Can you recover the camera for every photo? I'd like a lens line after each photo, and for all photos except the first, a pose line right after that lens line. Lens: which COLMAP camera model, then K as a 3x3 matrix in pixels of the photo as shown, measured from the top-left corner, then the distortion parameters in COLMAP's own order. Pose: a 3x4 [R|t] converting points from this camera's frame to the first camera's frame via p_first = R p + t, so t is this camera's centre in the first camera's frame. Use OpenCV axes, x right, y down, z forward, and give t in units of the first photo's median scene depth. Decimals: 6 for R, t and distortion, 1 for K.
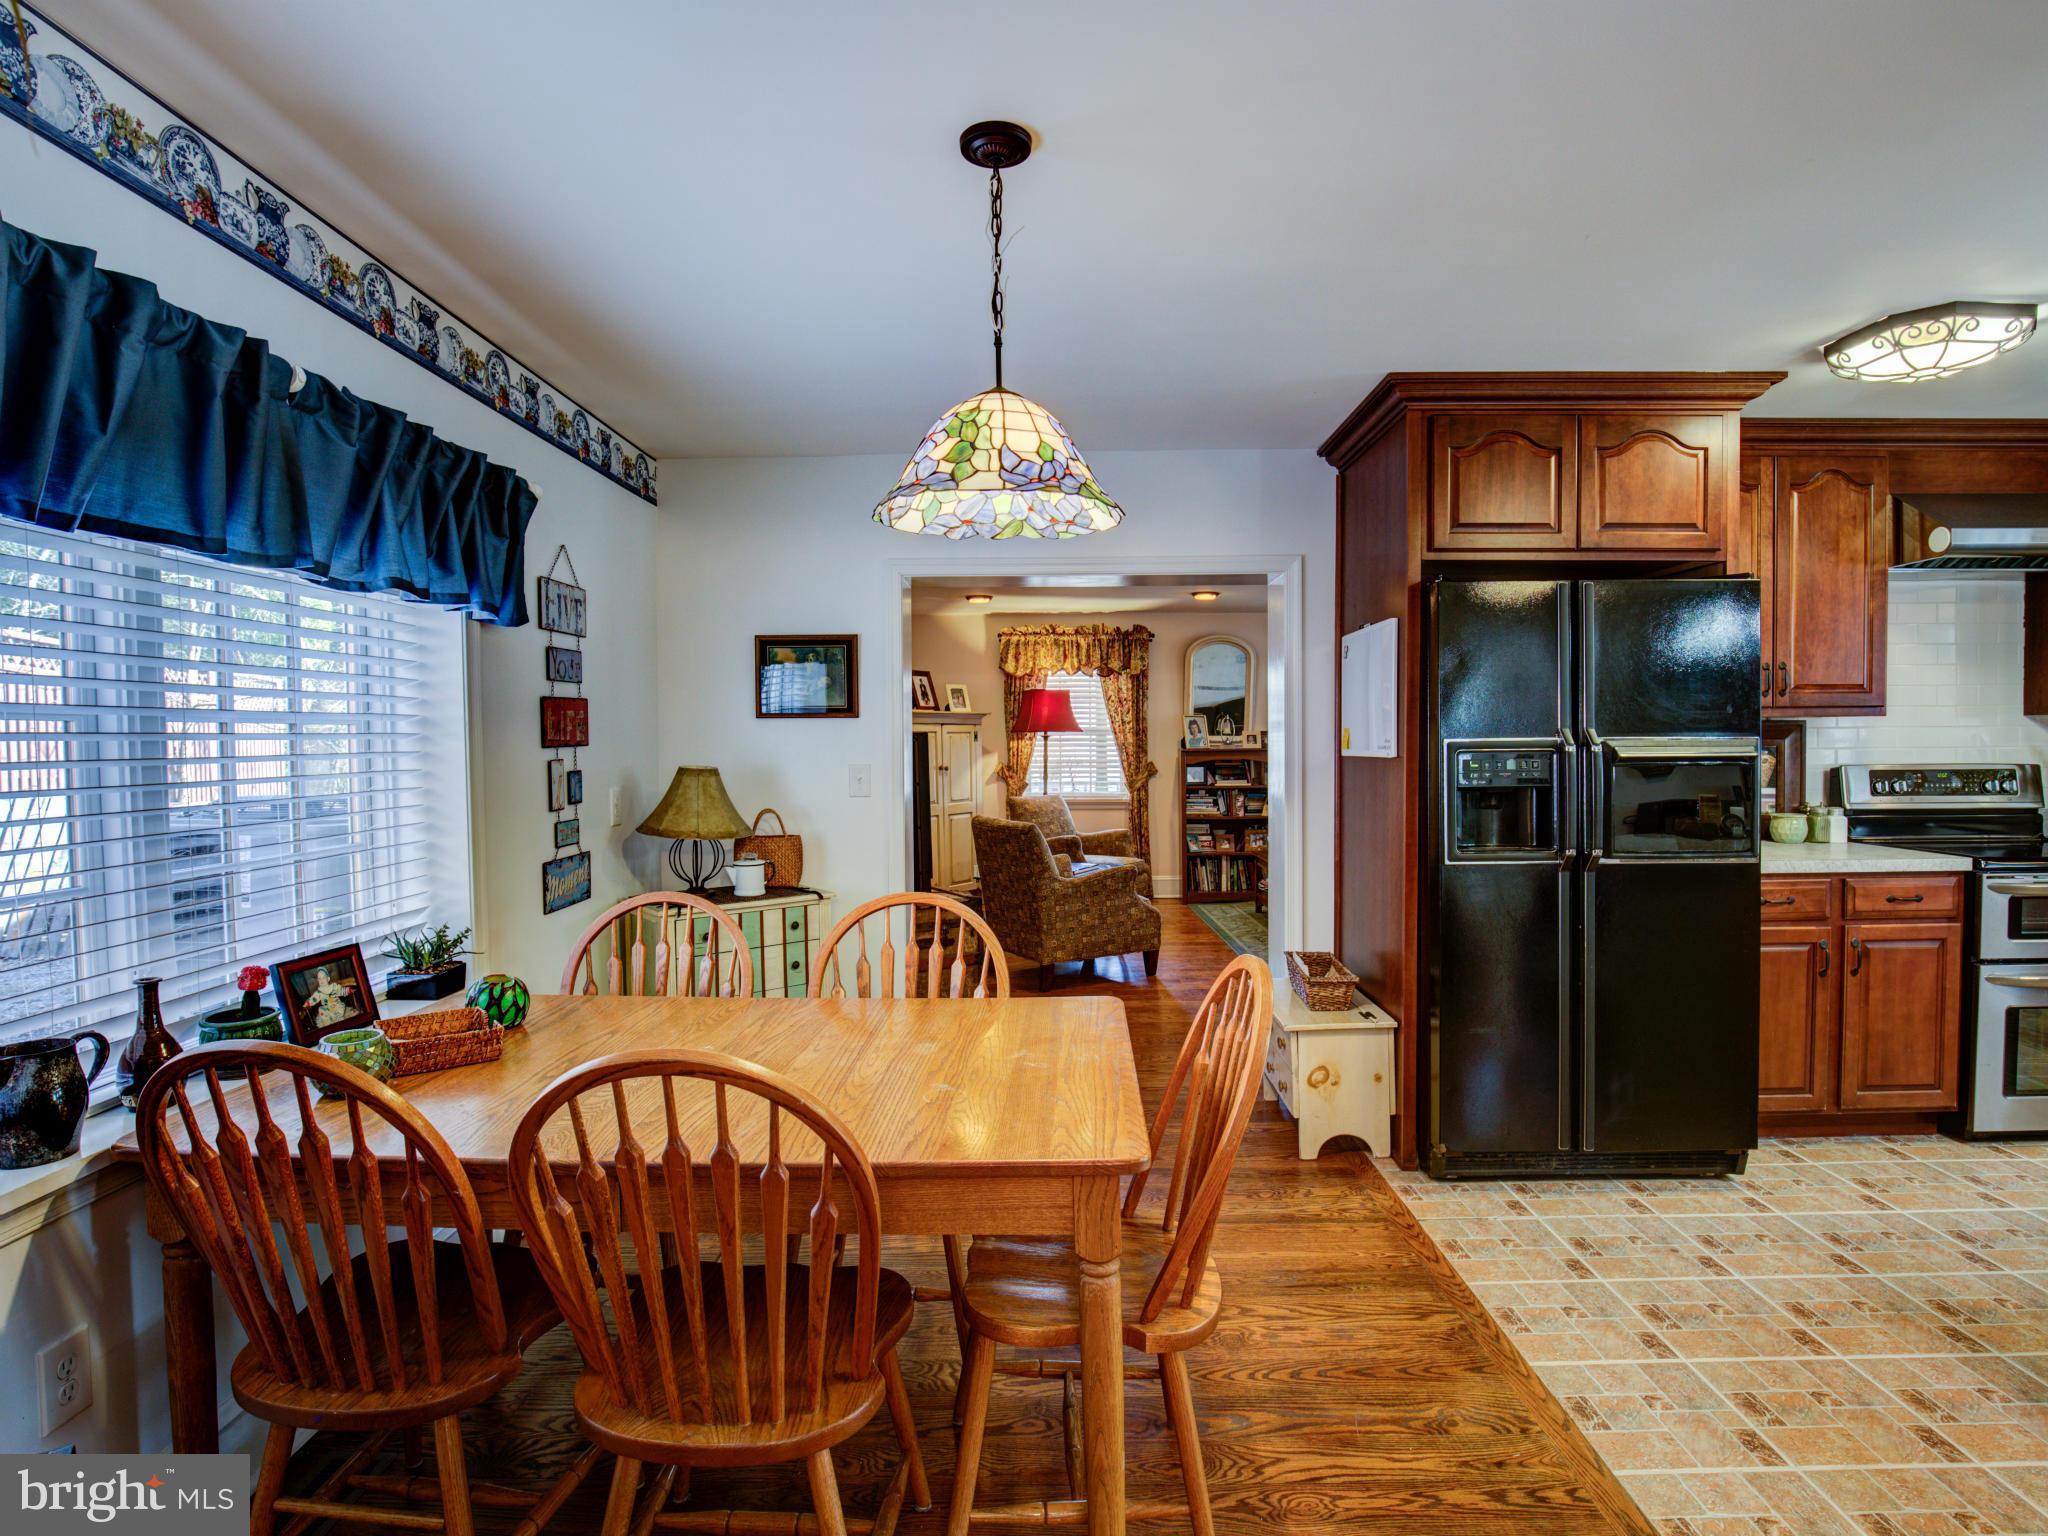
lens RADIAL K [[1065.3, 0, 1042.7], [0, 1065.3, 767.0], [0, 0, 1]] dist [-0.034891, 0.004938]
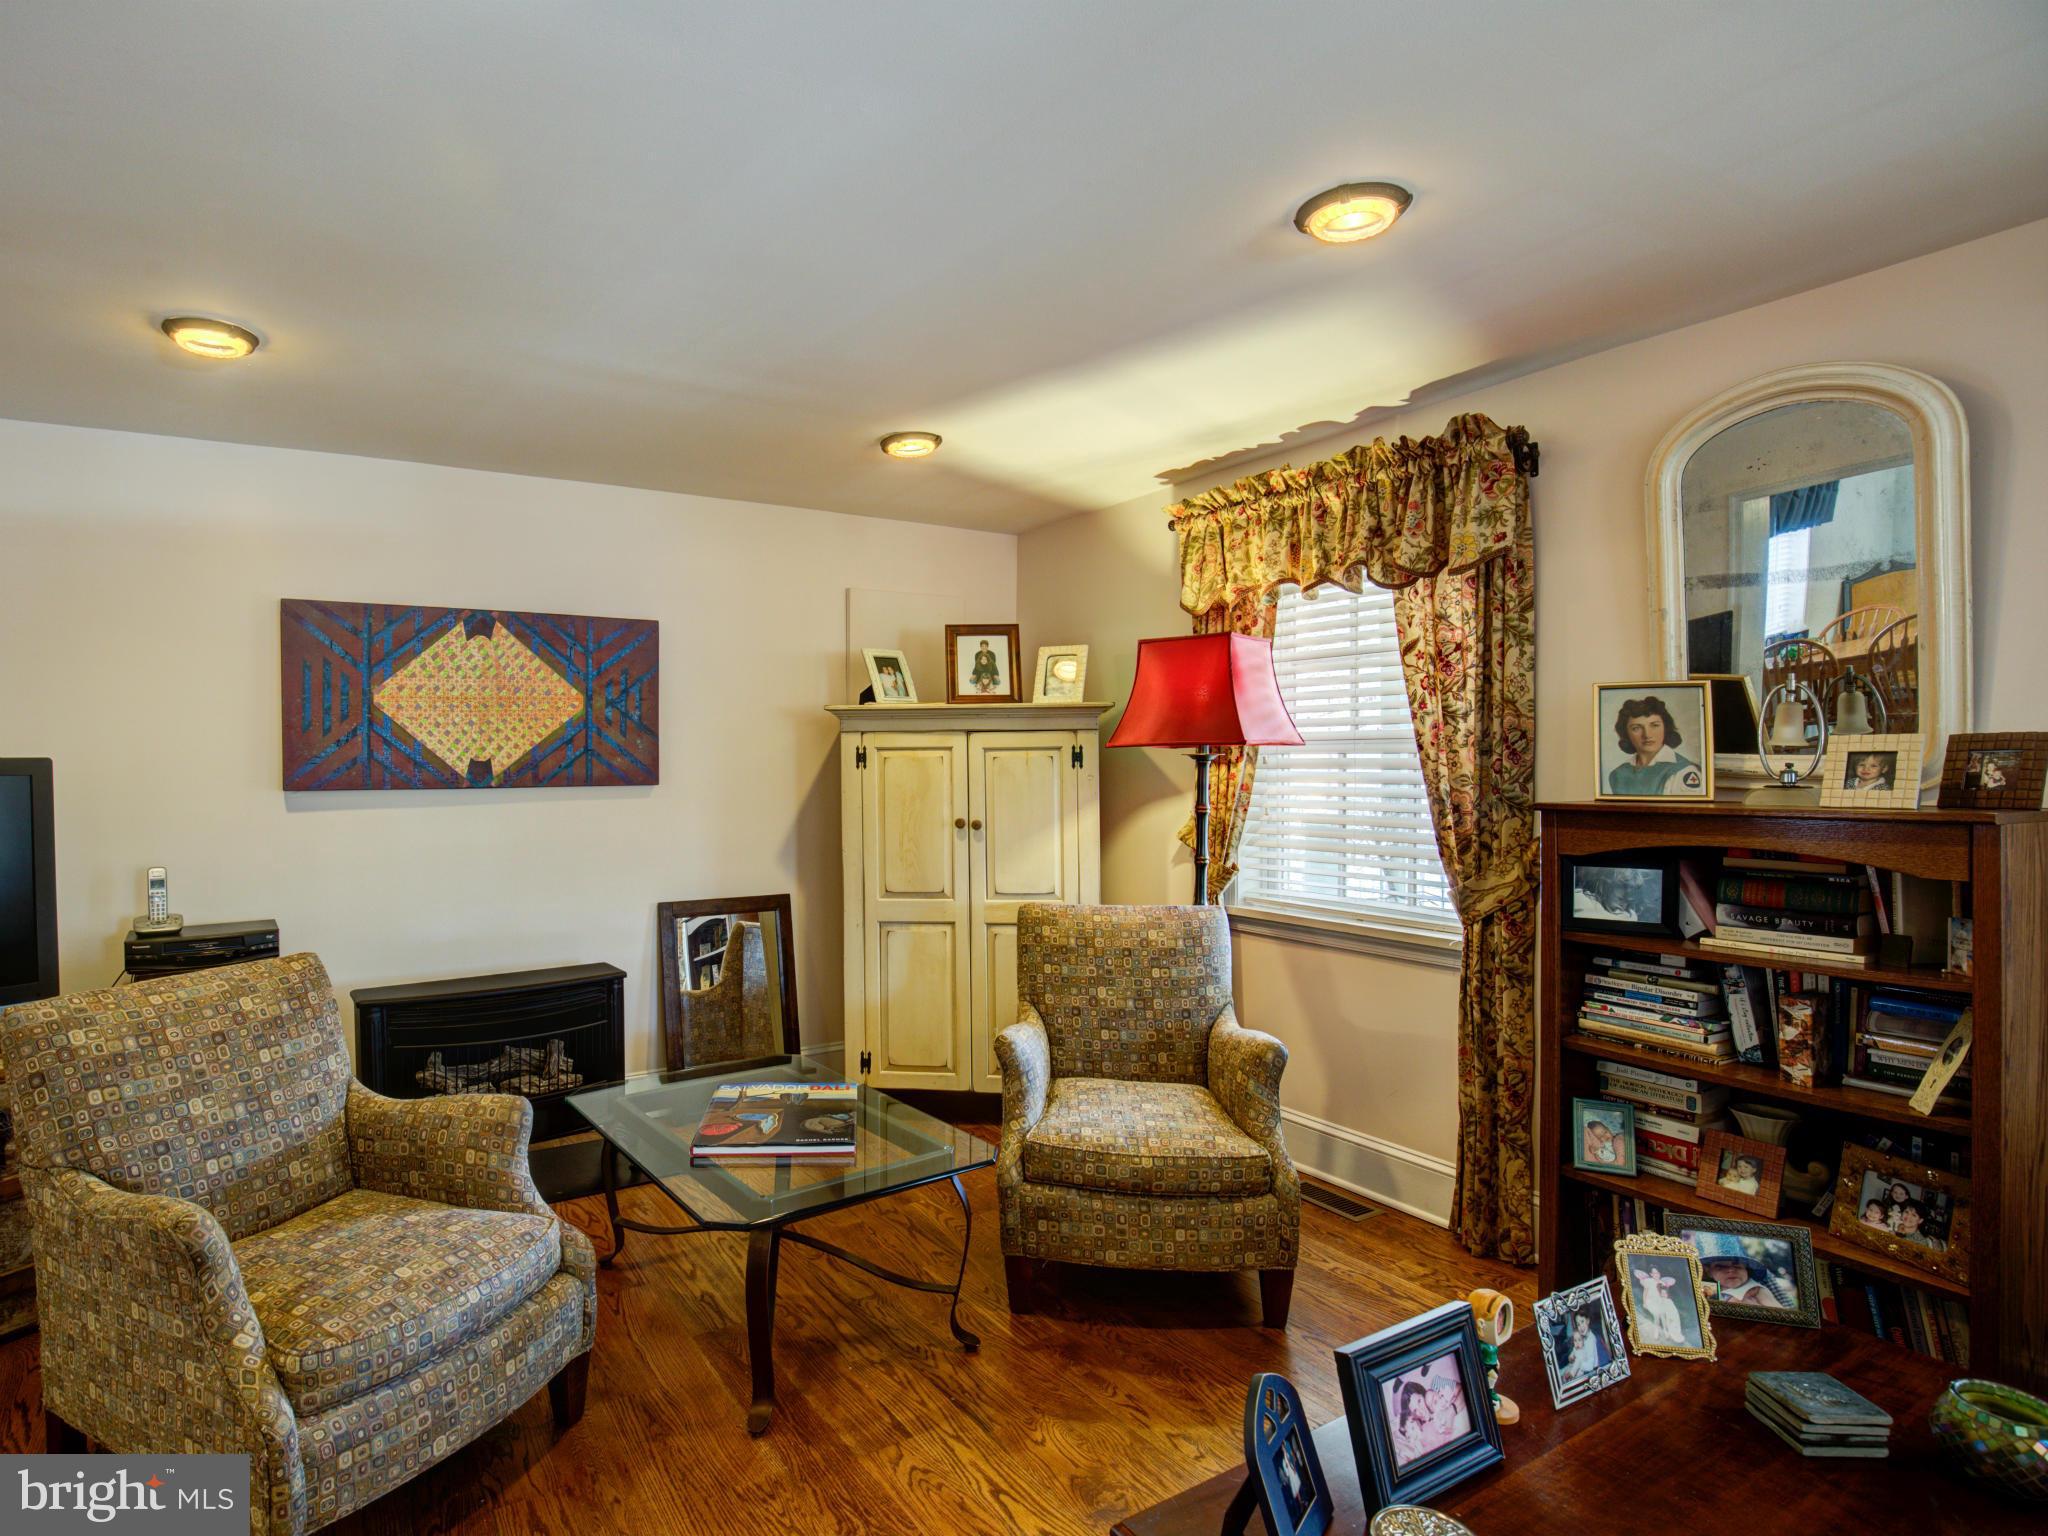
lens RADIAL K [[1098.6, 0, 927.9], [0, 1098.6, 769.5], [0, 0, 1]] dist [-0.021136, -0.001381]
pose [[0.483631, 0.011273, -0.875199, 0.733036], [-0.021159, 0.999775, 0.001185, -0.052590], [0.875016, 0.017945, 0.483761, 1.679025]]
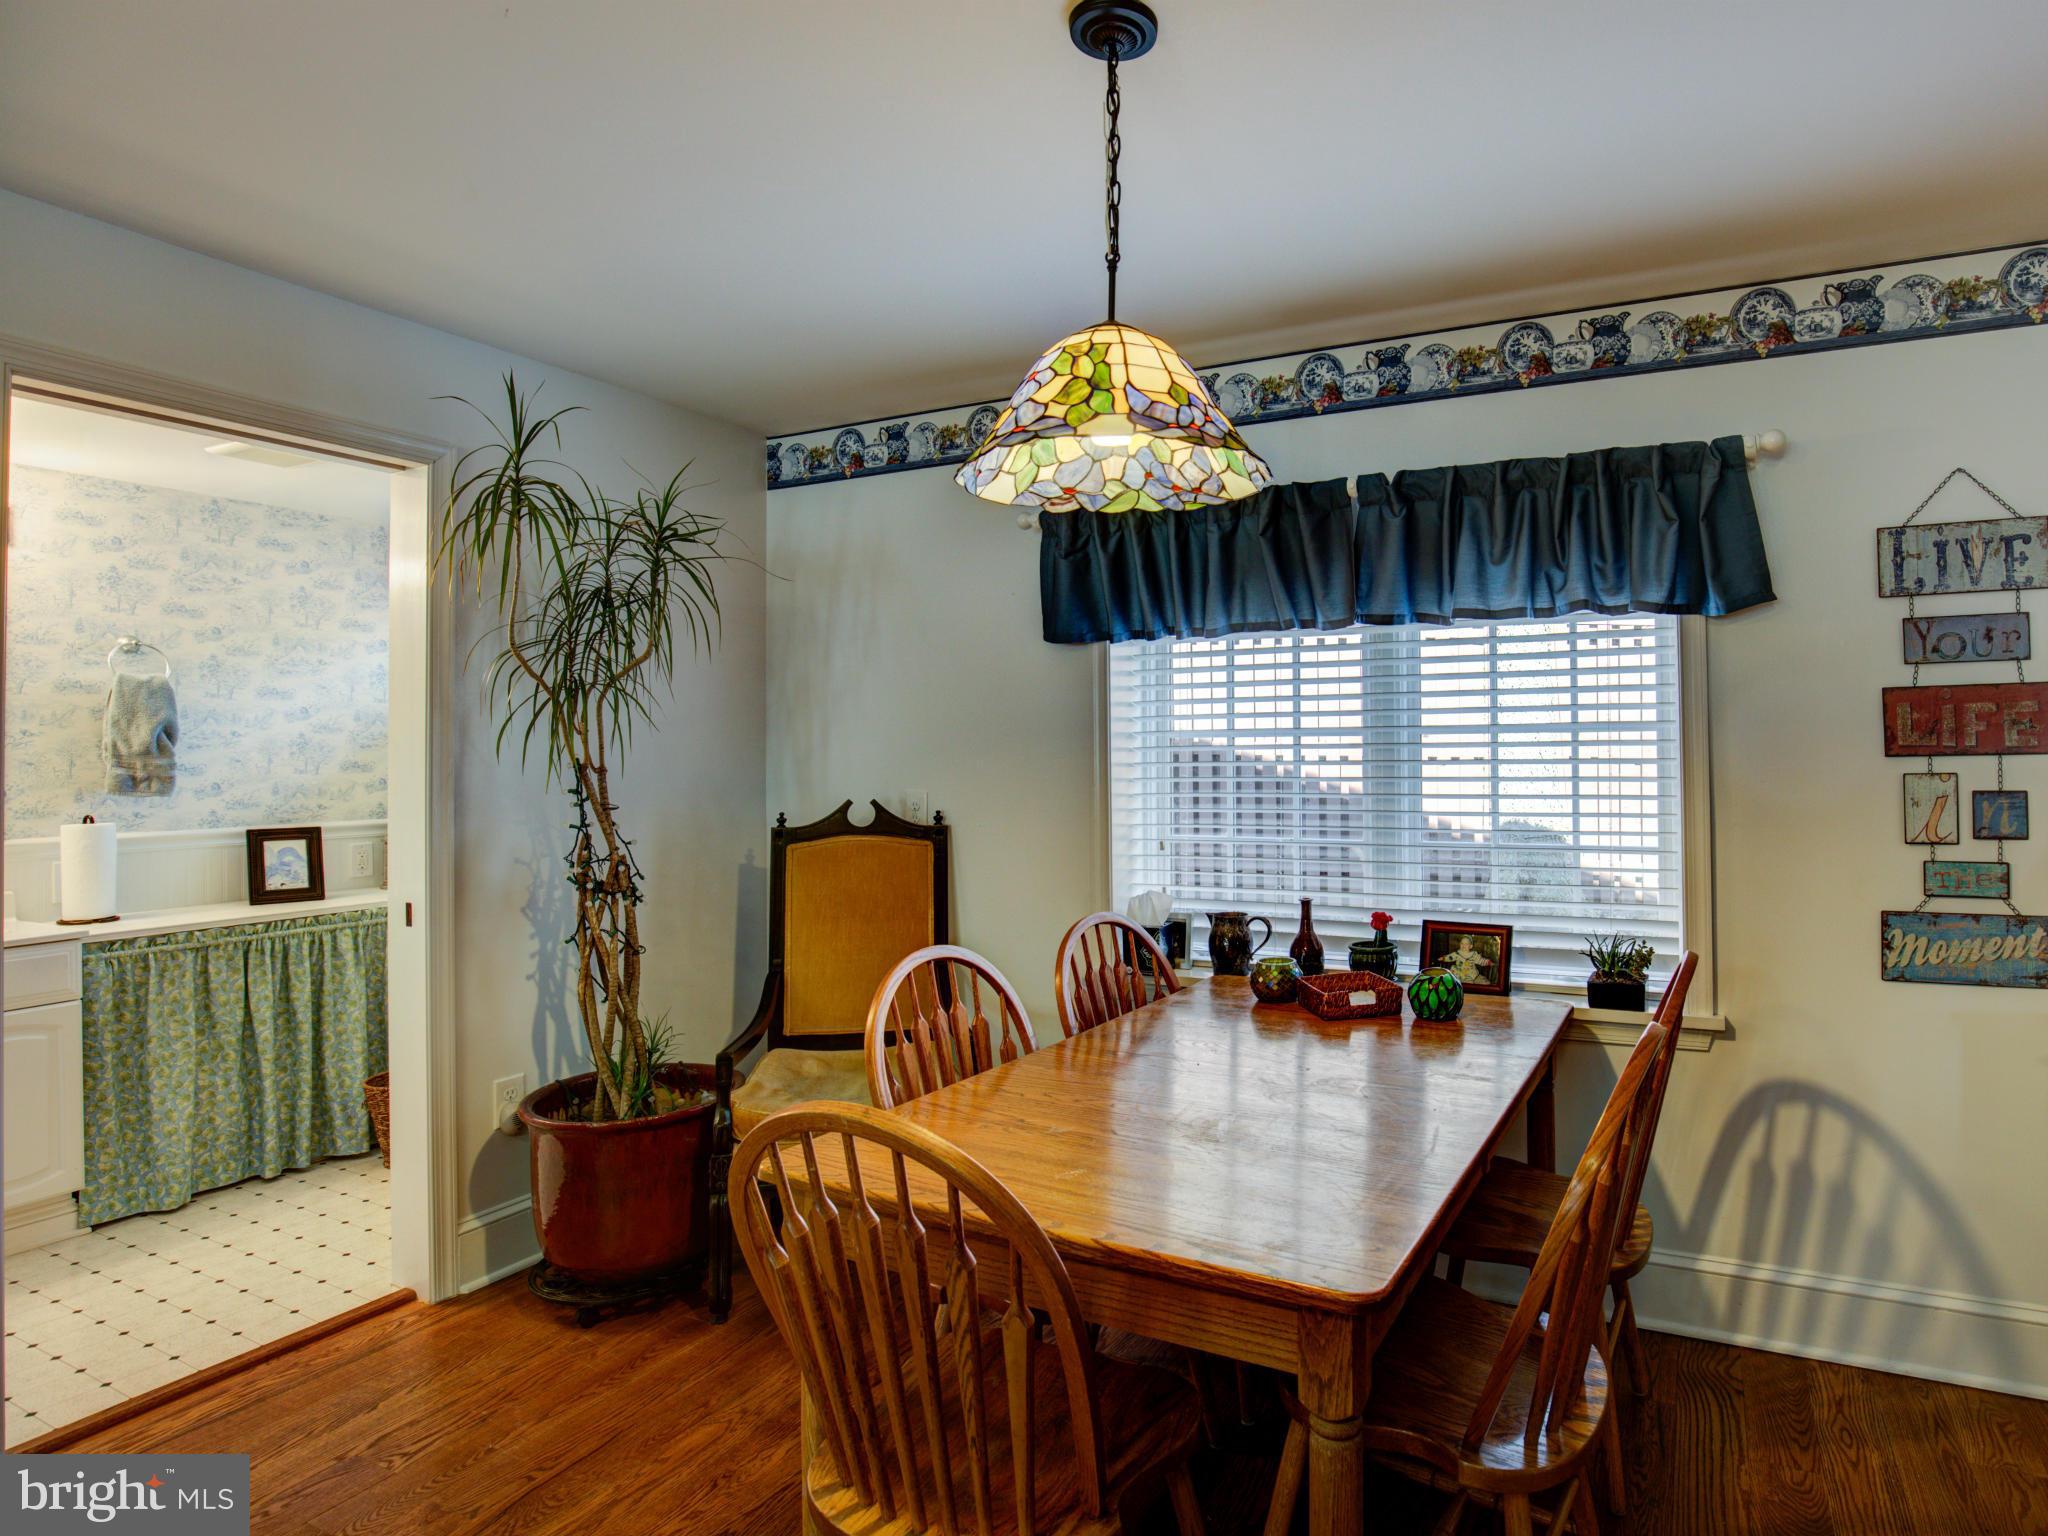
lens RADIAL K [[986.9, 0, 1252.2], [0, 986.9, 742.1], [0, 0, 1]] dist [-0.047309, 0.005133]
pose [[-0.370129, -0.012248, -0.928900, 0.274678], [-0.021767, 0.999753, -0.004509, -0.012785], [0.928725, 0.018550, -0.370304, 0.706668]]
